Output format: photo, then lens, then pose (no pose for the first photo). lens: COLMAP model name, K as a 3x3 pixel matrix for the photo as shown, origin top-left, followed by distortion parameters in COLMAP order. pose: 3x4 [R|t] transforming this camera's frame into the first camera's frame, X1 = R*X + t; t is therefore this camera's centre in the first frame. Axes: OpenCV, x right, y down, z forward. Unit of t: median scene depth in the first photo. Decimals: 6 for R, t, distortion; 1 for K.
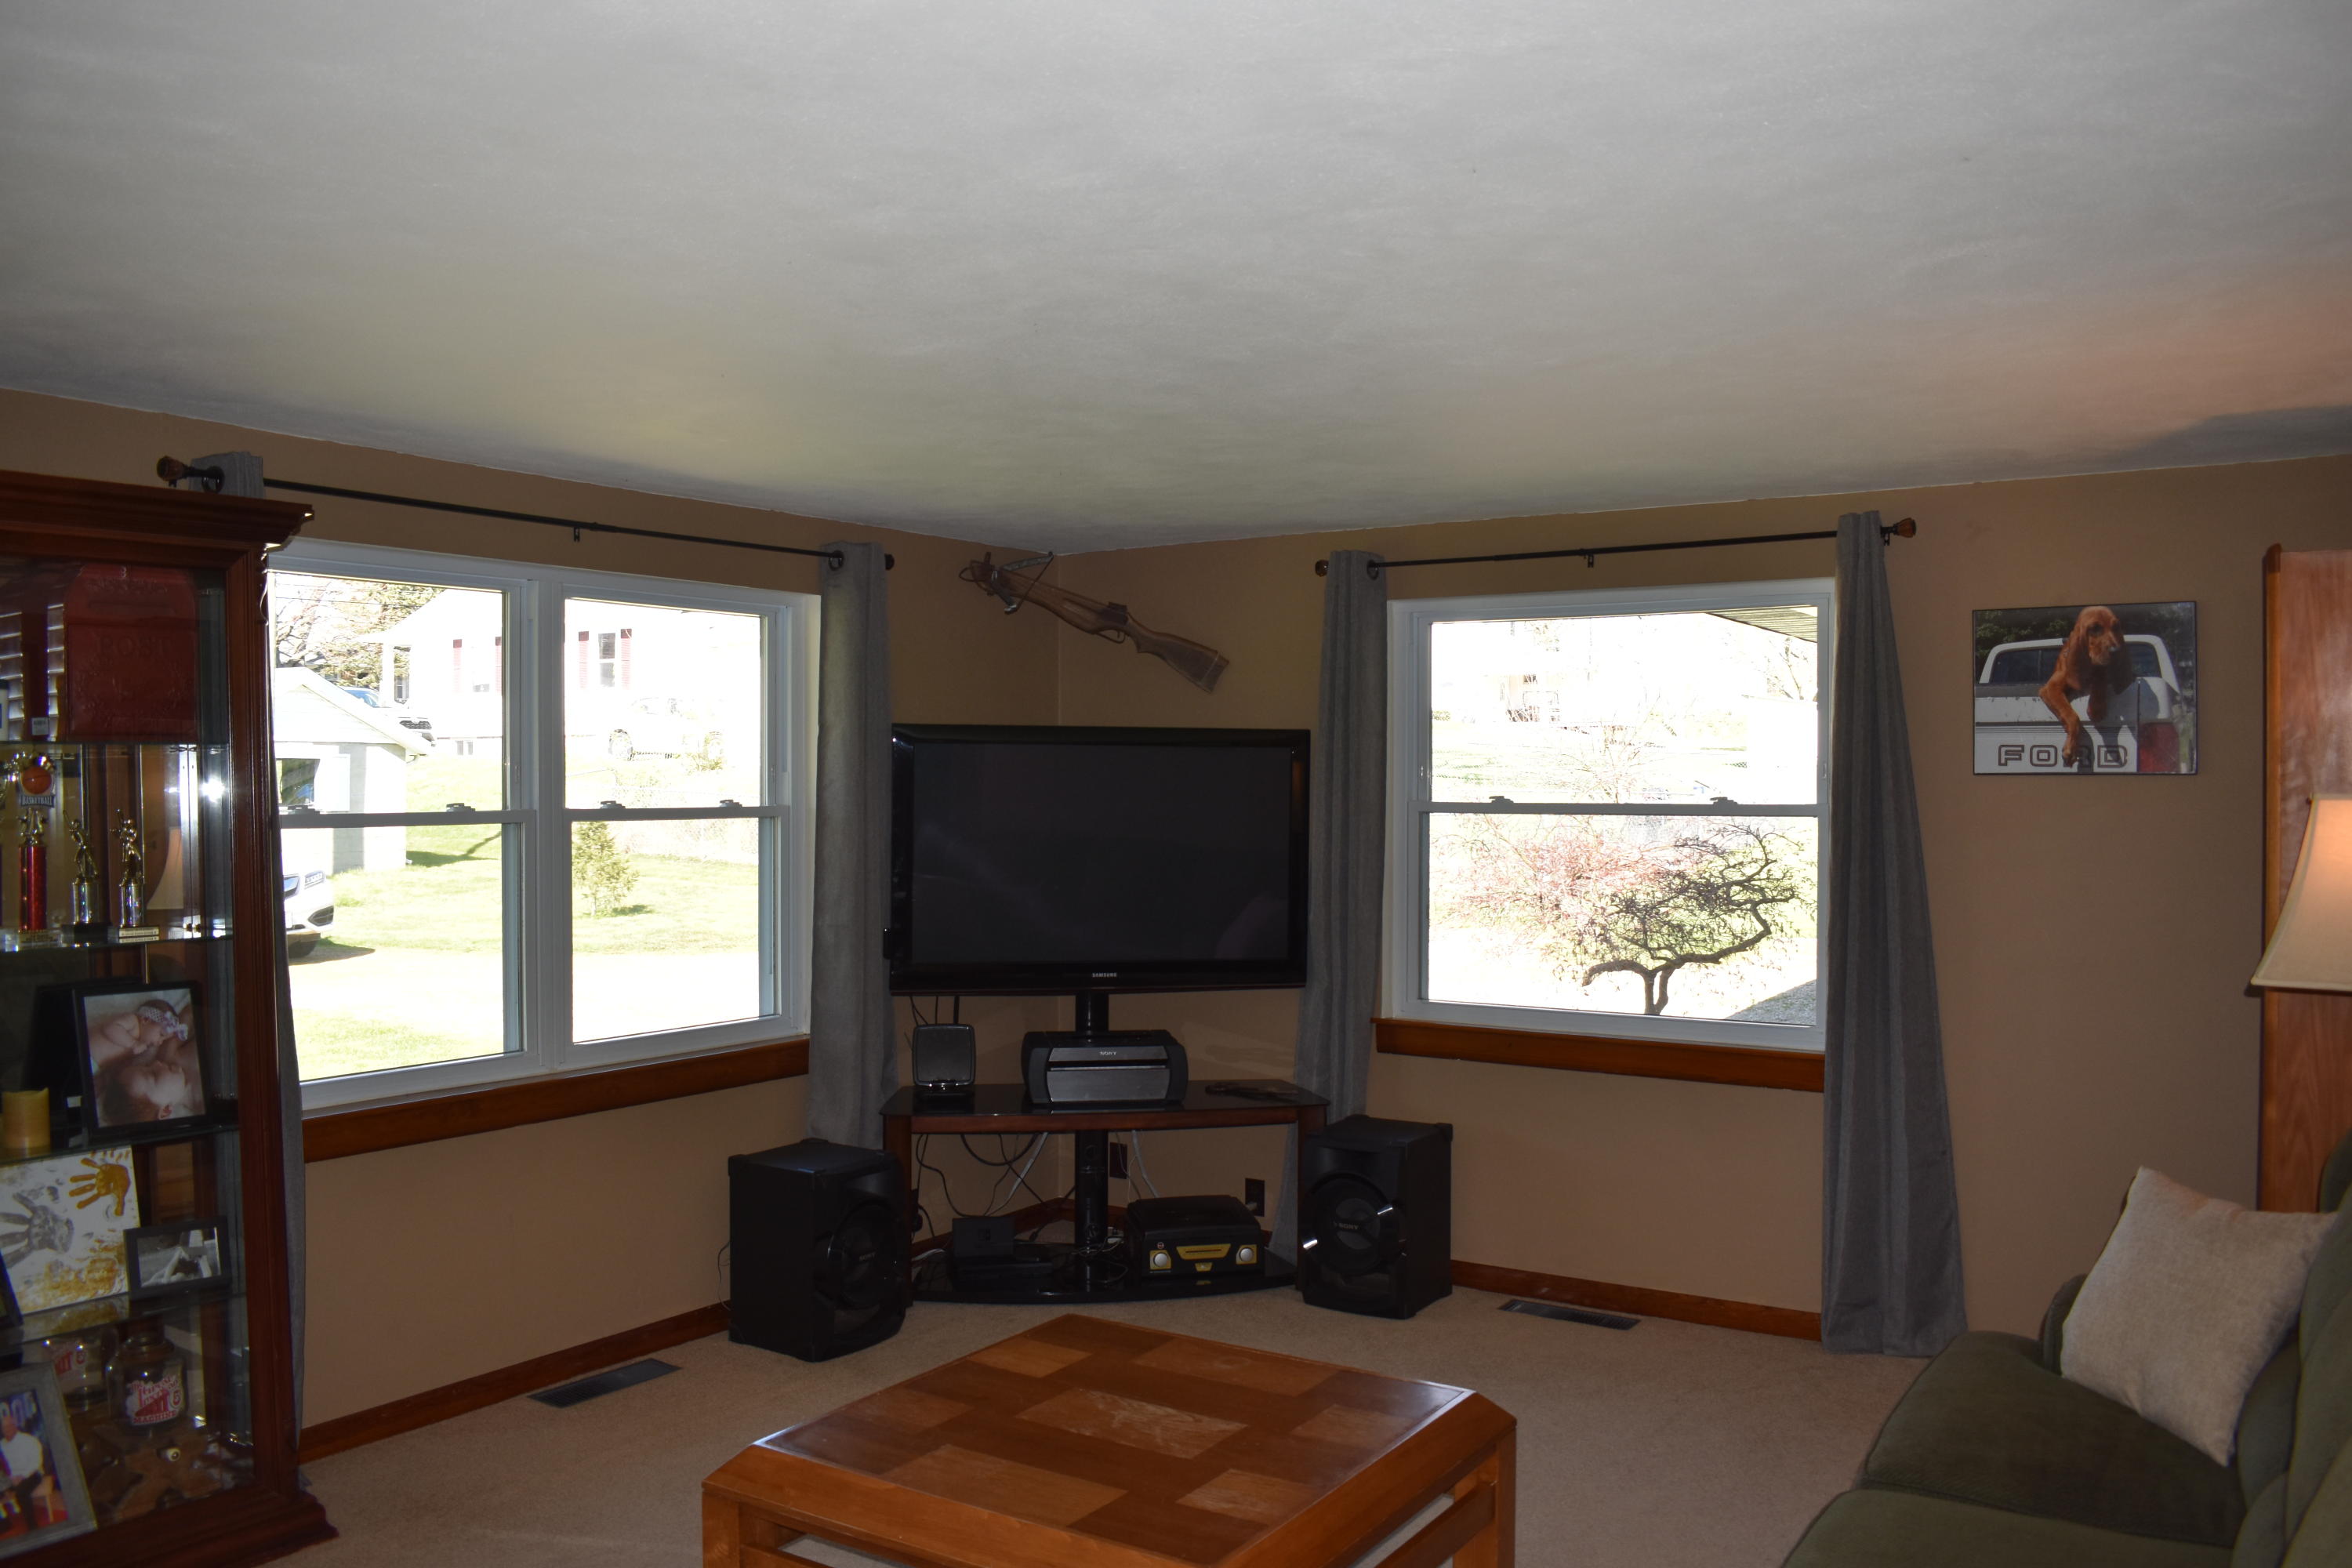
lens RADIAL K [[1853.1, 0, 1177.8], [0, 1853.1, 775.7], [0, 0, 1]] dist [-0.069905, -0.000689]
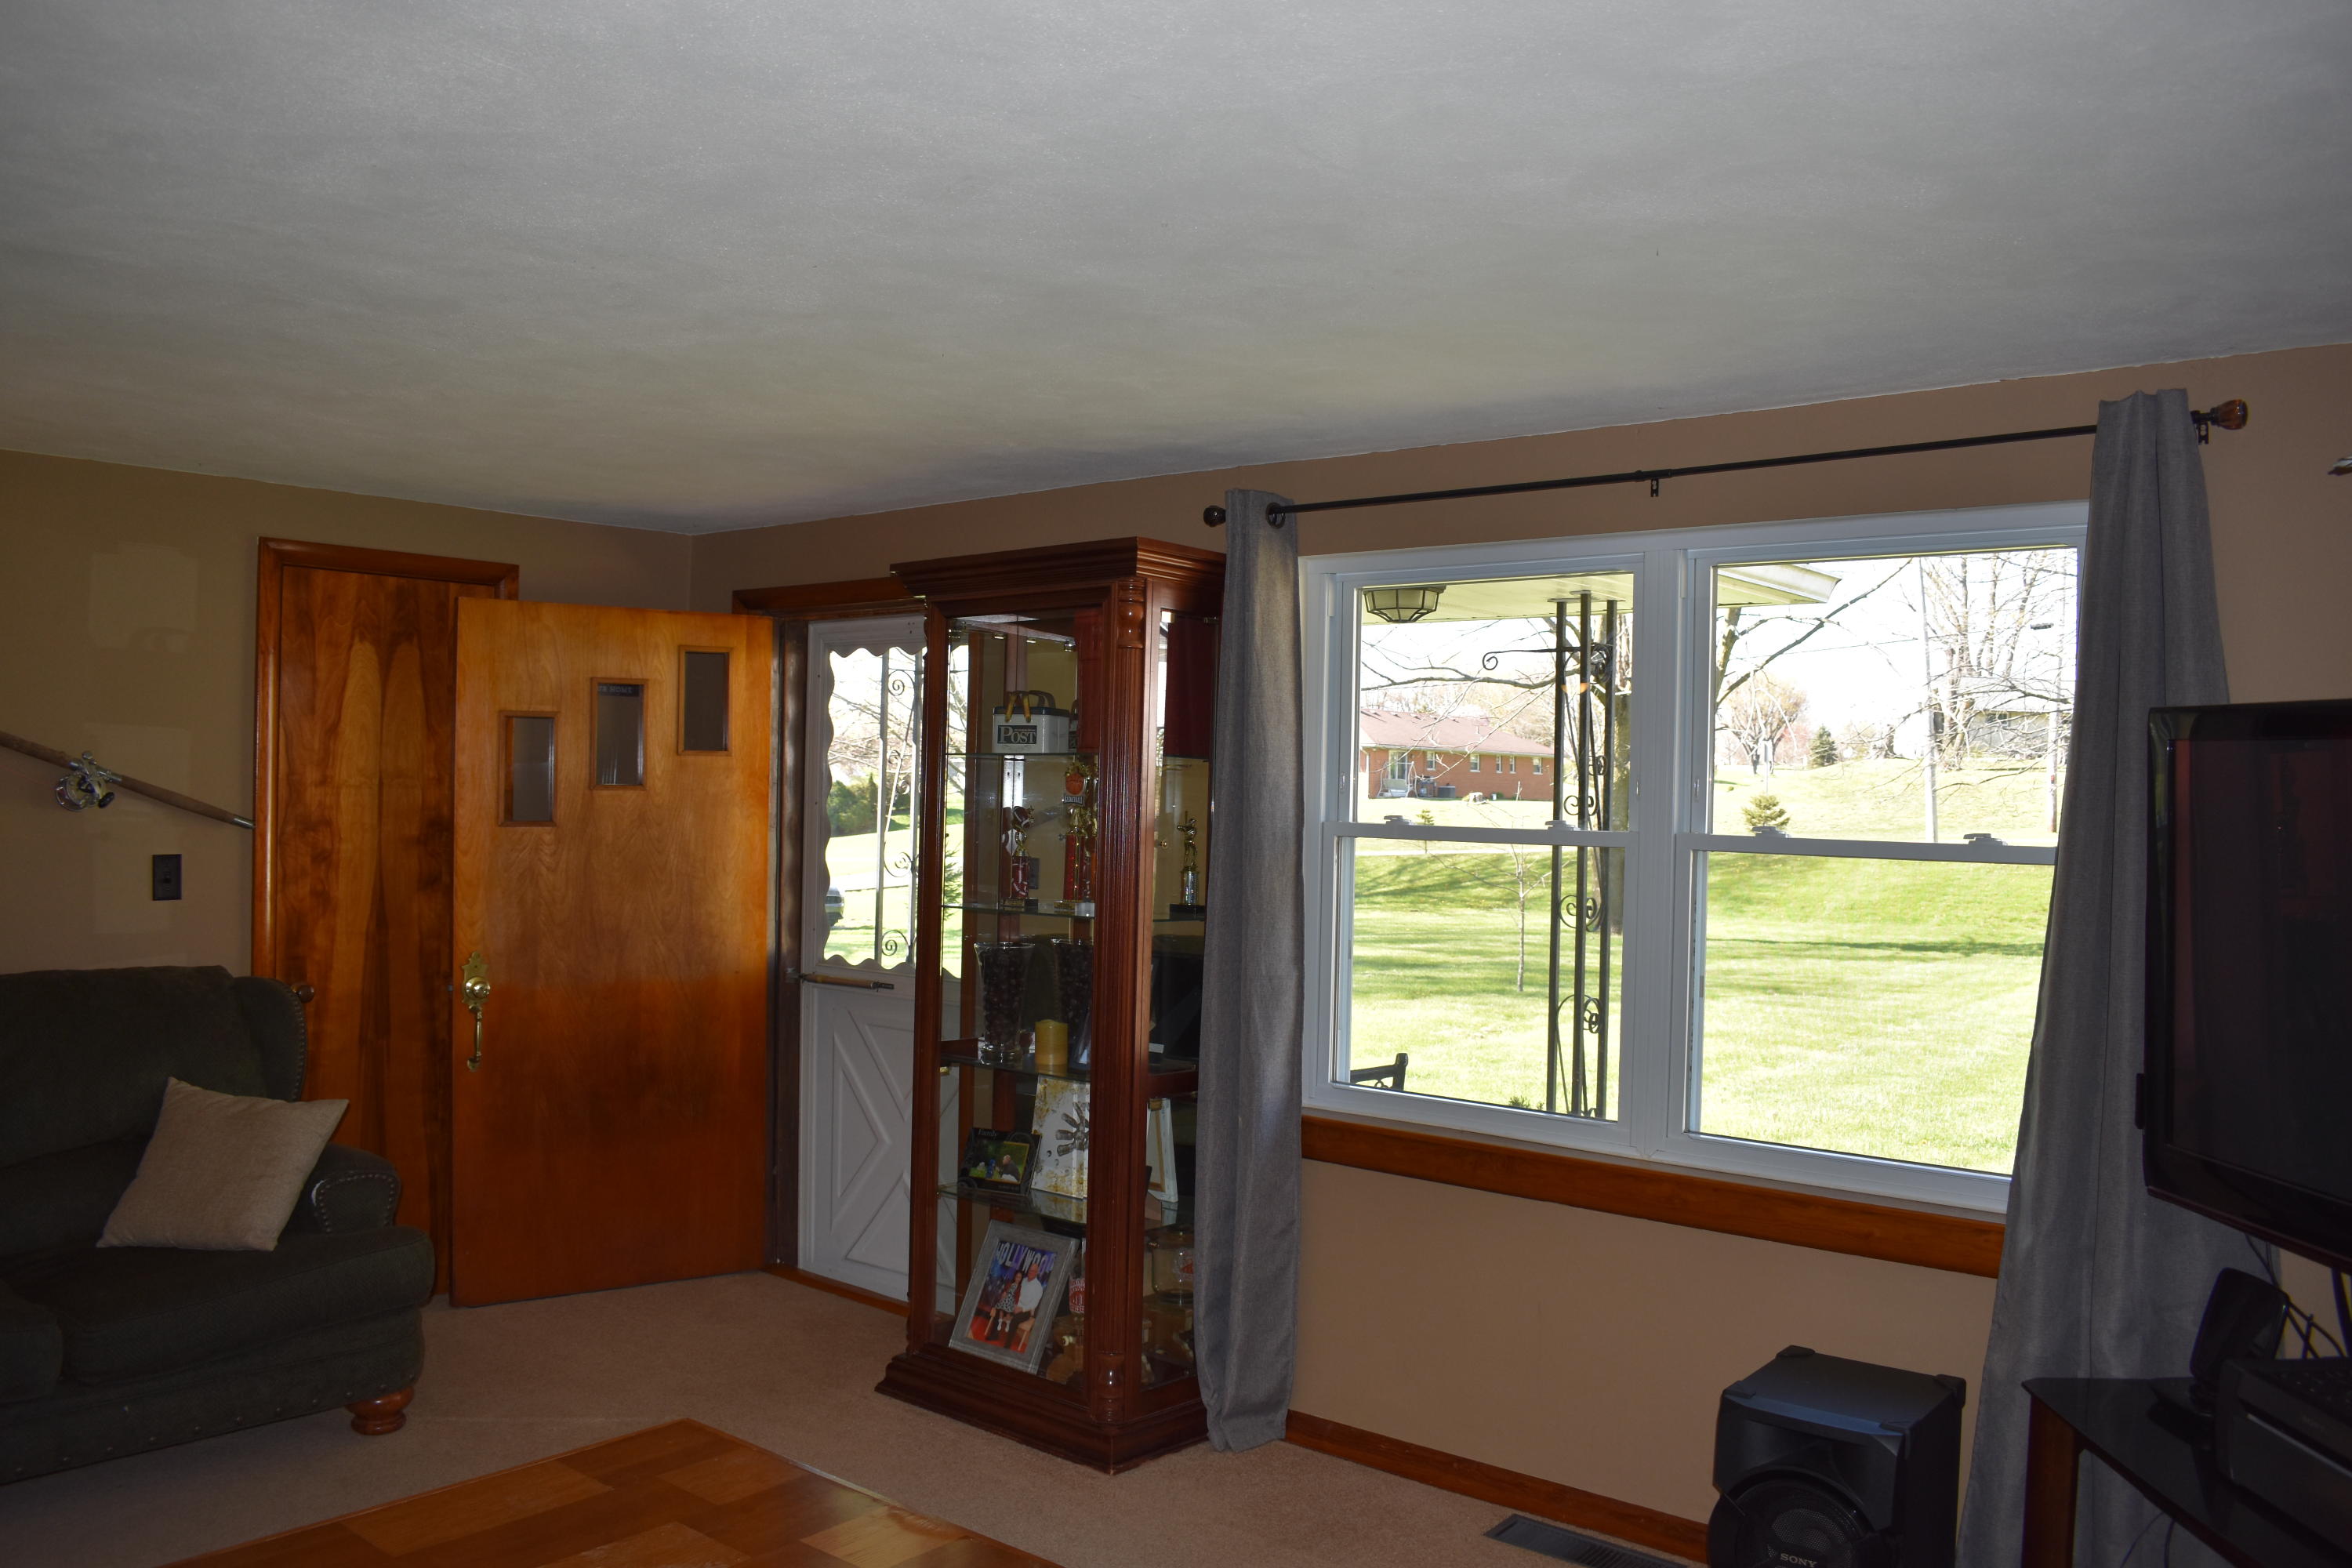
lens RADIAL K [[1853.1, 0, 1176.1], [0, 1853.1, 799.5], [0, 0, 1]] dist [-0.069905, -0.000689]
pose [[-0.124535, 0.006644, -0.992193, 0.368966], [-0.017308, 0.999811, 0.008868, -0.000020], [0.992064, 0.018277, -0.124397, 0.677459]]
